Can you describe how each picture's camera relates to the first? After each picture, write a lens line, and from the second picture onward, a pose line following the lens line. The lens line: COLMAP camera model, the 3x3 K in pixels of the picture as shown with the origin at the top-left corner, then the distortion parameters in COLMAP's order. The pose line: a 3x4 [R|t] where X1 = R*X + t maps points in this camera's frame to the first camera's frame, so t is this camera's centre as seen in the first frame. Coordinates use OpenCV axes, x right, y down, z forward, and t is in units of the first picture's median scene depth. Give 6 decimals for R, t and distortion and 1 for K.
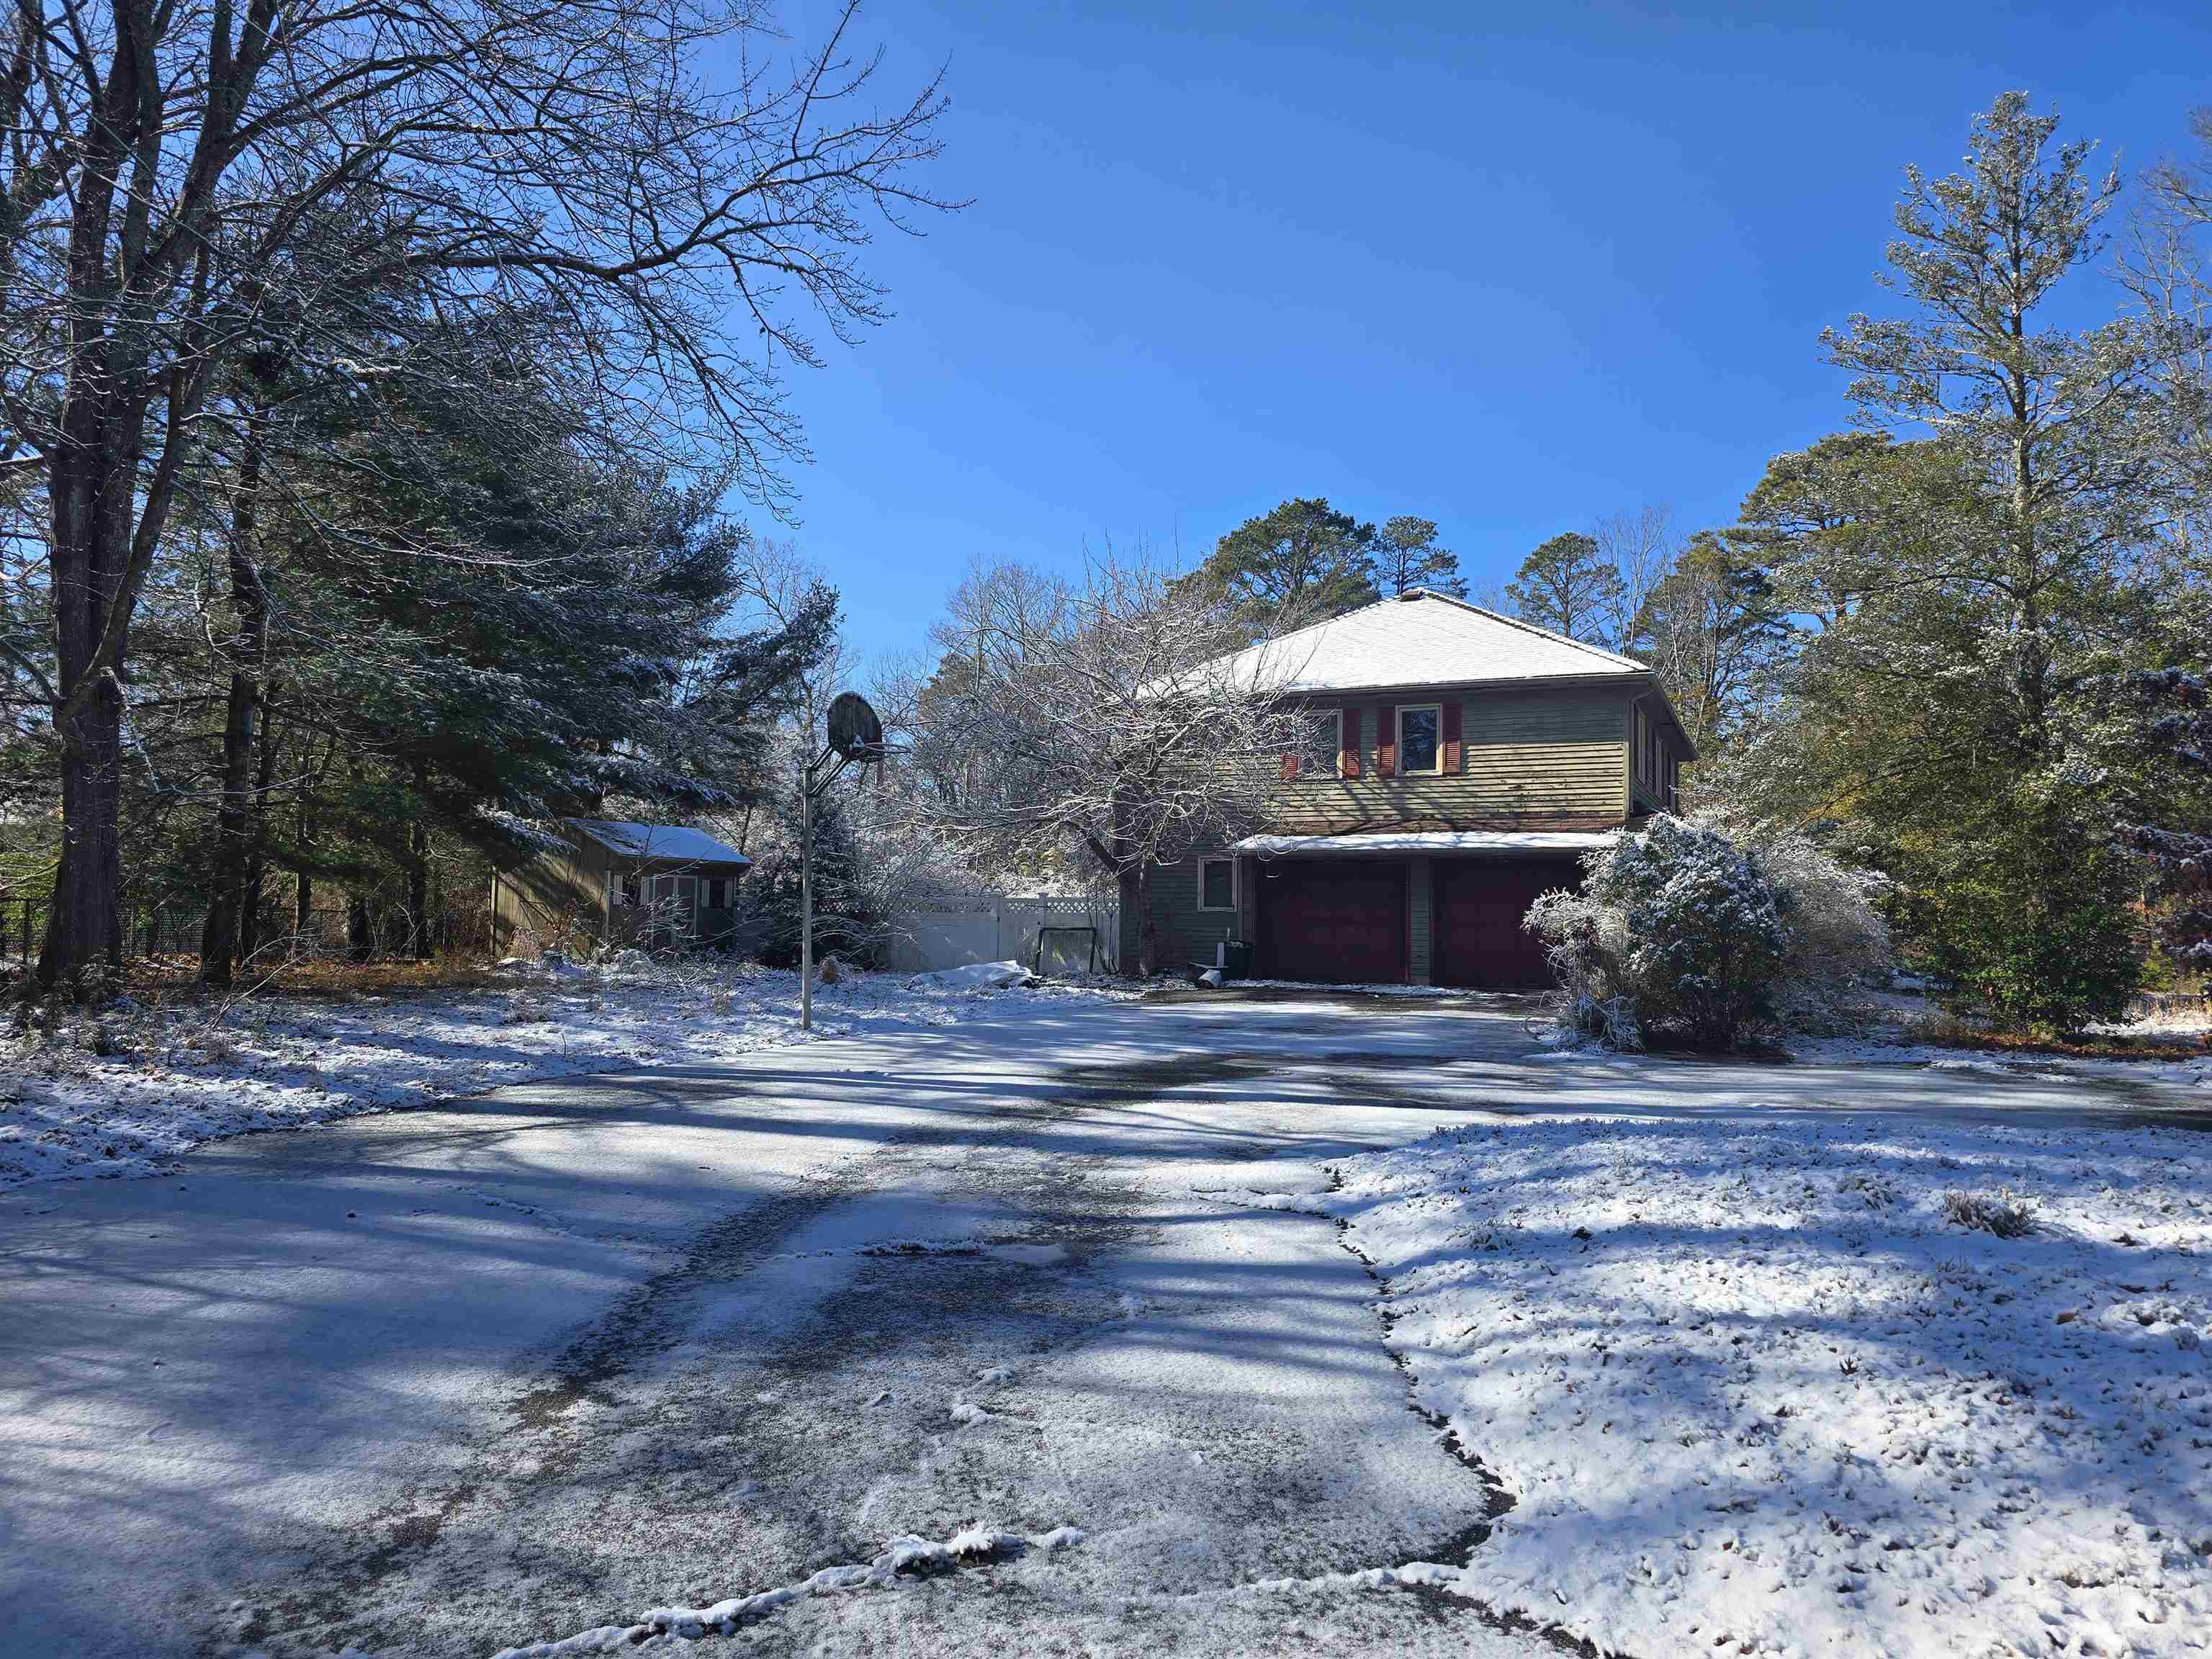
lens RADIAL K [[1450.8, 0, 1121.5], [0, 1450.8, 827.1], [0, 0, 1]] dist [0.079996, -0.083104]
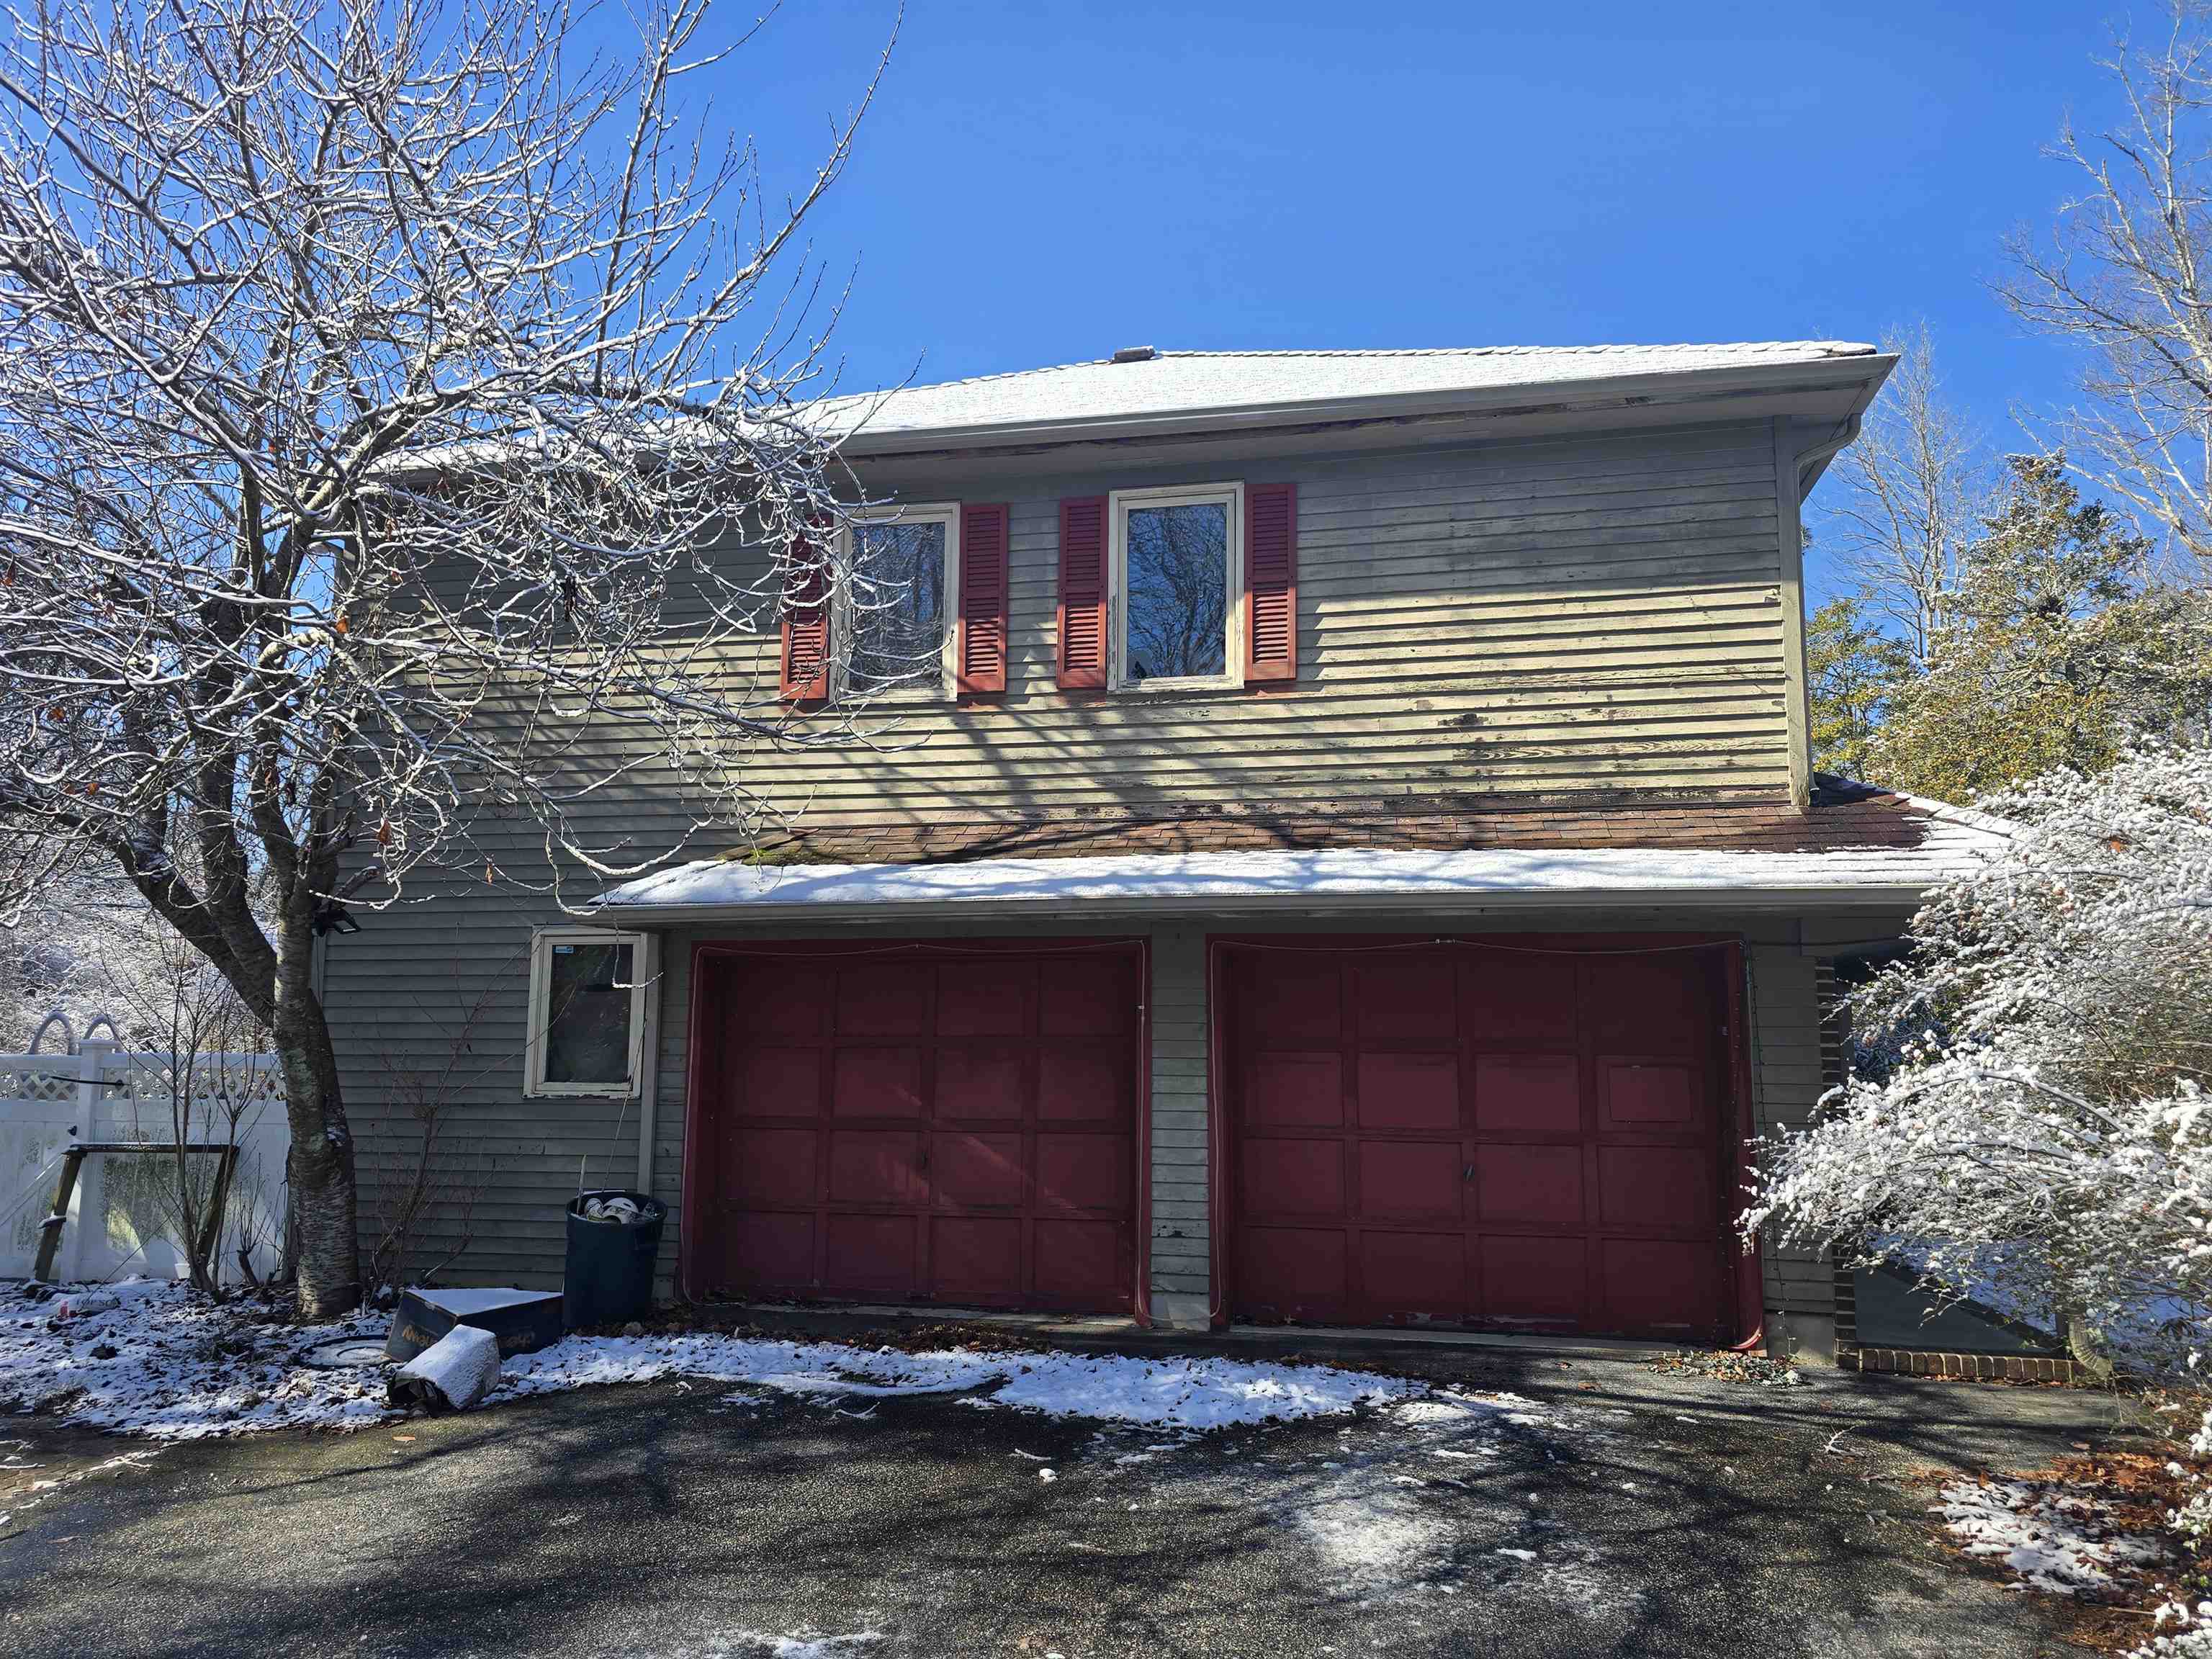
lens RADIAL K [[1450.8, 0, 1121.5], [0, 1450.8, 827.1], [0, 0, 1]] dist [0.079996, -0.083104]
pose [[0.976303, 0.020270, 0.215455, 0.119031], [-0.004611, 0.997326, -0.072936, 0.021697], [-0.216358, 0.070214, 0.973786, 0.676057]]
